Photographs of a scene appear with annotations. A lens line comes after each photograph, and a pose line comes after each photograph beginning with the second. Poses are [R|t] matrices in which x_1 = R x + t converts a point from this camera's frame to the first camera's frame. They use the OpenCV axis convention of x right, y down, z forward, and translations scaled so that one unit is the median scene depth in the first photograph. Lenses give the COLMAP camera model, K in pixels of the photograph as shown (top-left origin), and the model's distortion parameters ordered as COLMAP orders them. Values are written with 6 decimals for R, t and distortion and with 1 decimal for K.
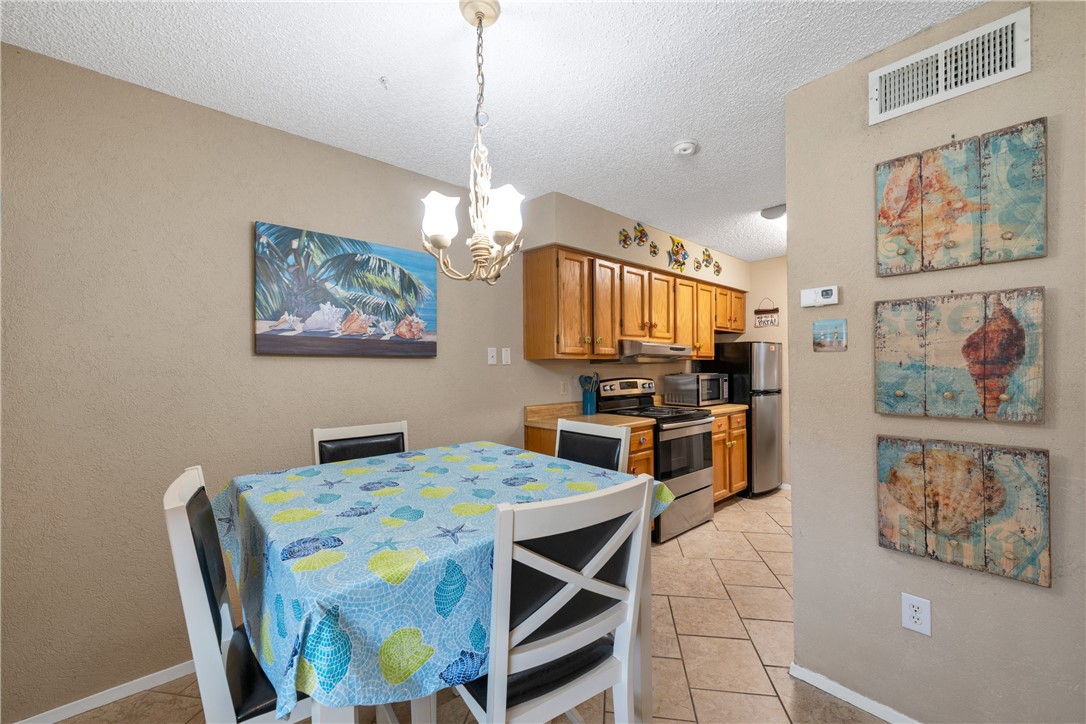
lens RADIAL K [[431.5, 0, 535.6], [0, 431.5, 364.6], [0, 0, 1]] dist [0.002190, -0.001226]
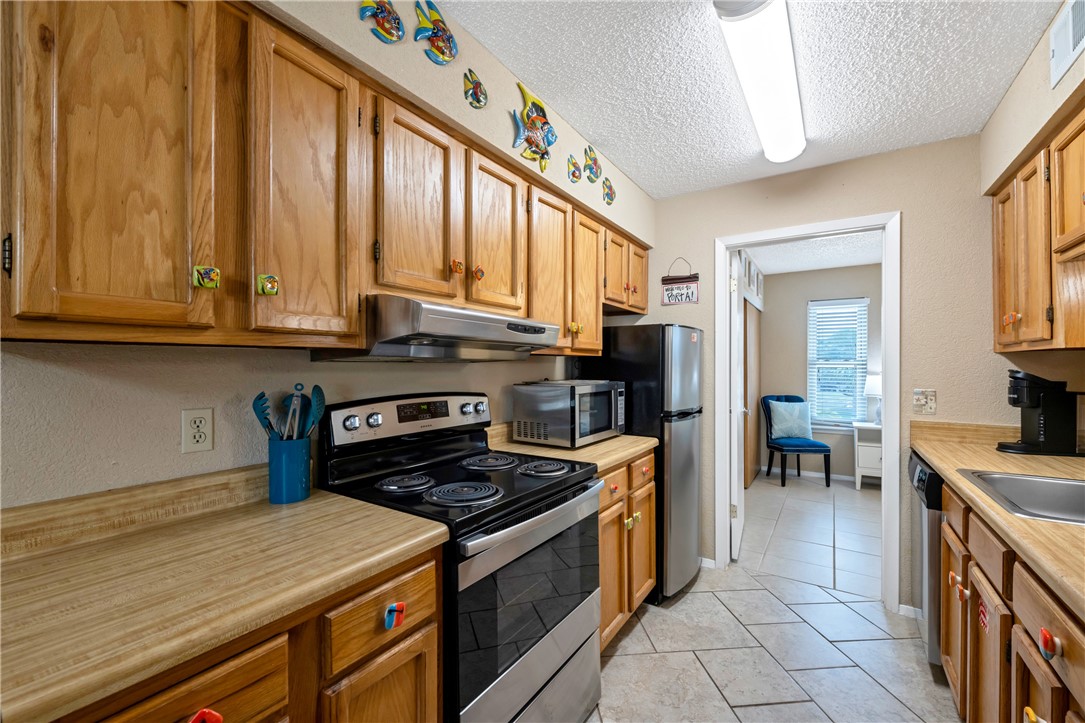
lens RADIAL K [[431.1, 0, 550.4], [0, 431.1, 364.3], [0, 0, 1]] dist [0.002190, -0.001226]
pose [[0.958546, 0.007327, 0.284844, 0.214703], [-0.008465, 0.999960, 0.002761, -0.001561], [-0.284813, -0.005058, 0.958570, 0.543917]]
